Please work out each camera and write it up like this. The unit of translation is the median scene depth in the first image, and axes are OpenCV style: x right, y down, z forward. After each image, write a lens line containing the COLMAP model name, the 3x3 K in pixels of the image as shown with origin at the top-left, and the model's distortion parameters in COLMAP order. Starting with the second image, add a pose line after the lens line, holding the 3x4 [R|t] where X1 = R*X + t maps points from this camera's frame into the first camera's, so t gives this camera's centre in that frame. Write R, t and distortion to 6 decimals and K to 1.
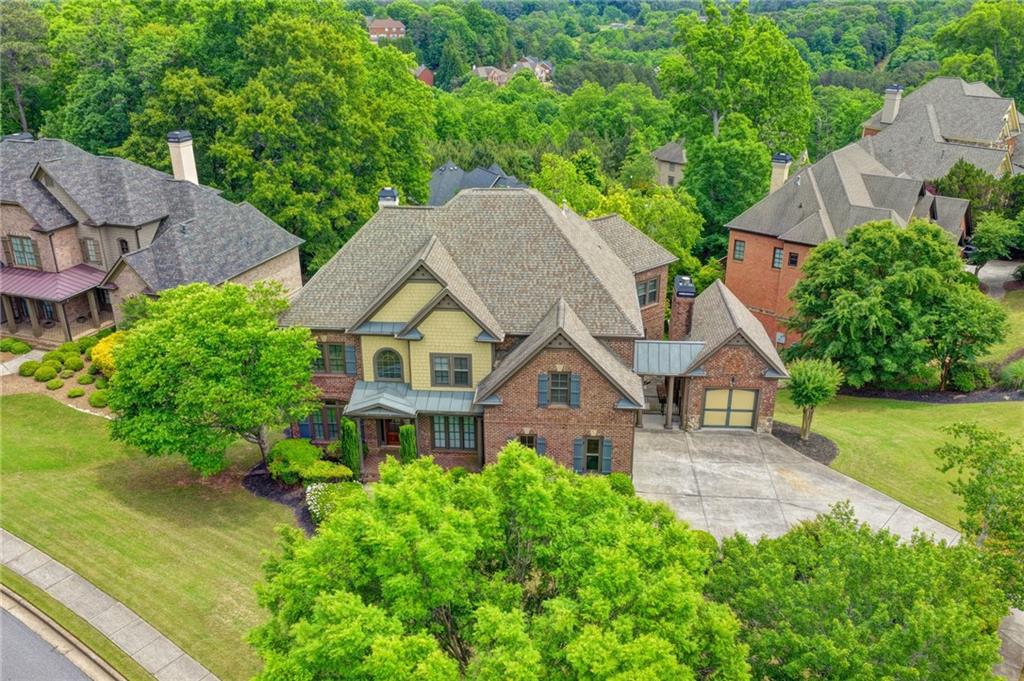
lens RADIAL K [[851.6, 0, 517.8], [0, 851.6, 339.4], [0, 0, 1]] dist [-0.003705, 0.015661]
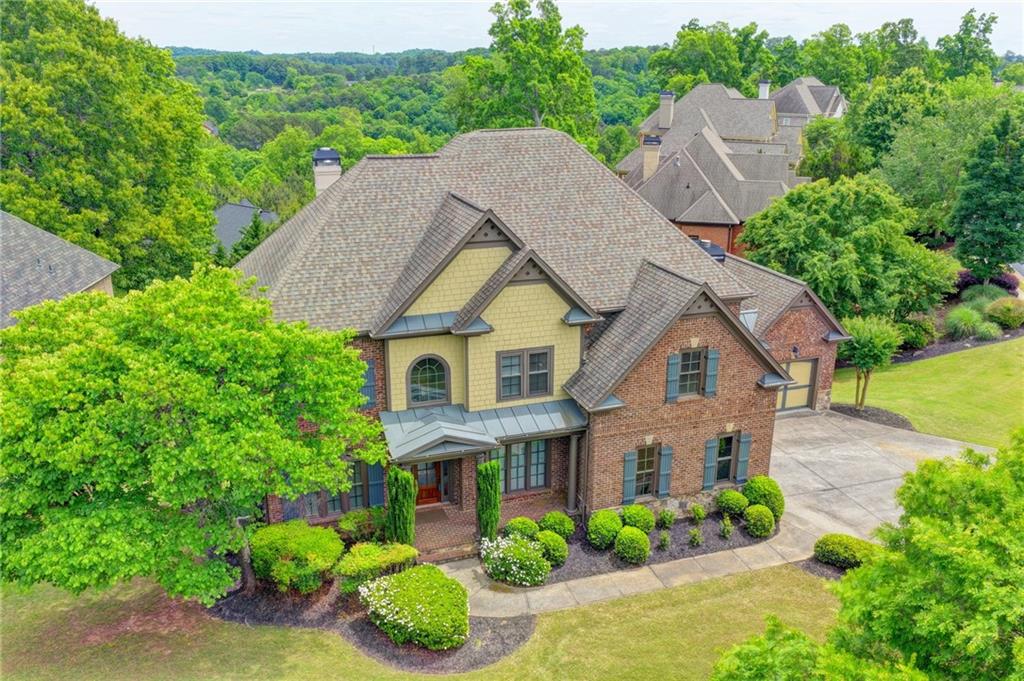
lens RADIAL K [[849.3, 0, 516.0], [0, 849.3, 345.4], [0, 0, 1]] dist [-0.008612, 0.034097]
pose [[0.919874, -0.121606, 0.372887, -0.298964], [0.146710, 0.988387, -0.039585, 0.034807], [-0.363743, 0.091119, 0.927032, 0.319857]]
